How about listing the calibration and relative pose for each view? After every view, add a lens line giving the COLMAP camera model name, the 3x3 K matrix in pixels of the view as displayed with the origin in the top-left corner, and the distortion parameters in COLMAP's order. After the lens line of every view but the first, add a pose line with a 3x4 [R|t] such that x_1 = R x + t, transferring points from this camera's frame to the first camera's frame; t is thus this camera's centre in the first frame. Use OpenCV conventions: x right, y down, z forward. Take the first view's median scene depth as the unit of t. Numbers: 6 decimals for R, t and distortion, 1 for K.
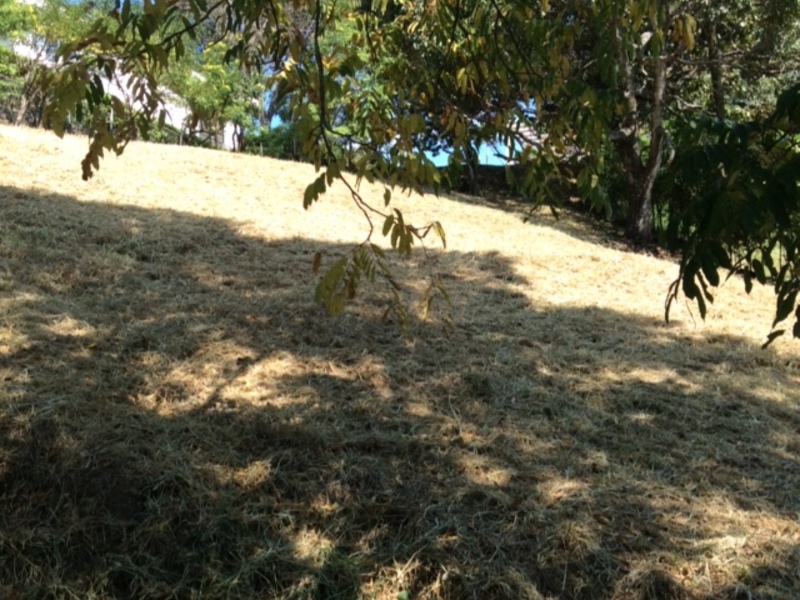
lens RADIAL K [[959.5, 0, 400.0], [0, 959.5, 300.0], [0, 0, 1]] dist [0.238875, -0.608185]
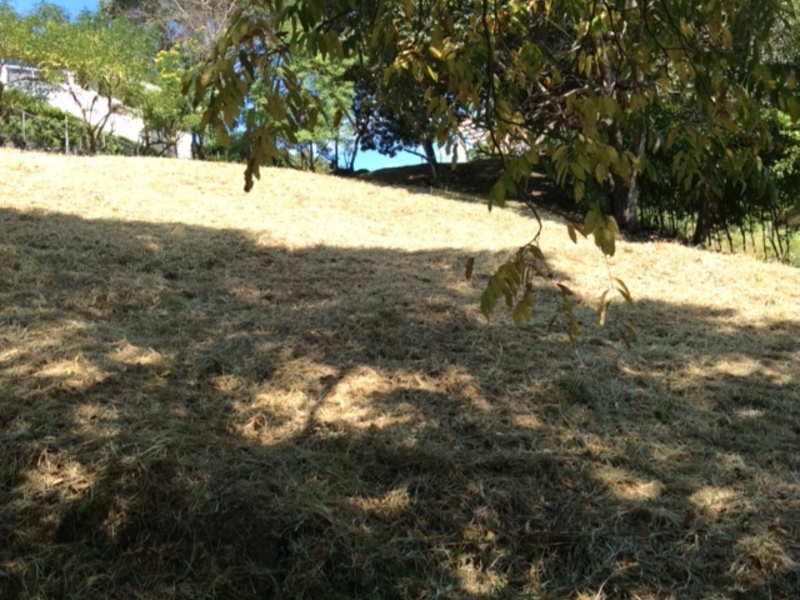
lens RADIAL K [[959.5, 0, 400.0], [0, 959.5, 300.0], [0, 0, 1]] dist [0.238875, -0.608185]
pose [[0.996795, -0.058084, 0.055004, -0.125507], [0.058176, 0.998306, -0.000071, -0.008883], [-0.054907, 0.003270, 0.998486, 0.061582]]
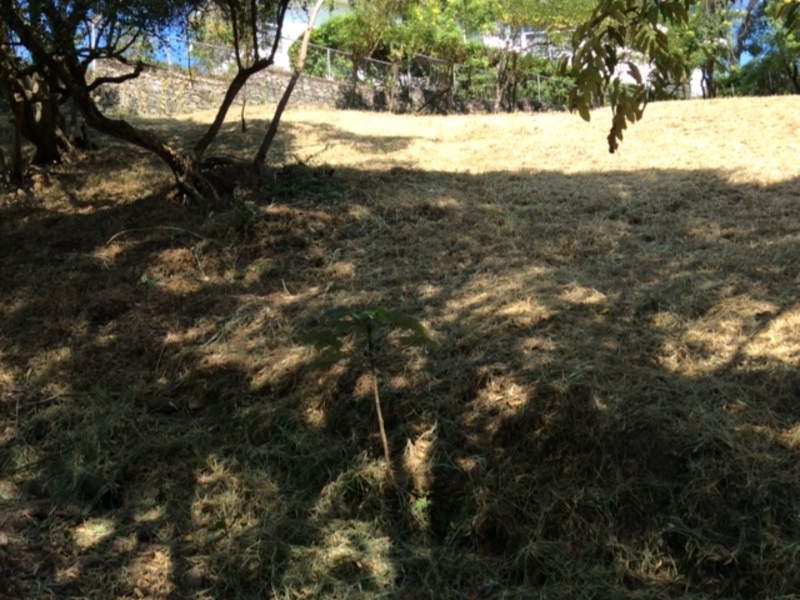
lens RADIAL K [[959.5, 0, 400.0], [0, 959.5, 300.0], [0, 0, 1]] dist [0.238875, -0.608185]
pose [[0.882728, -0.084132, -0.462292, -0.029193], [0.102155, 0.994669, 0.014040, -0.001455], [0.458646, -0.059619, 0.886617, -0.001431]]
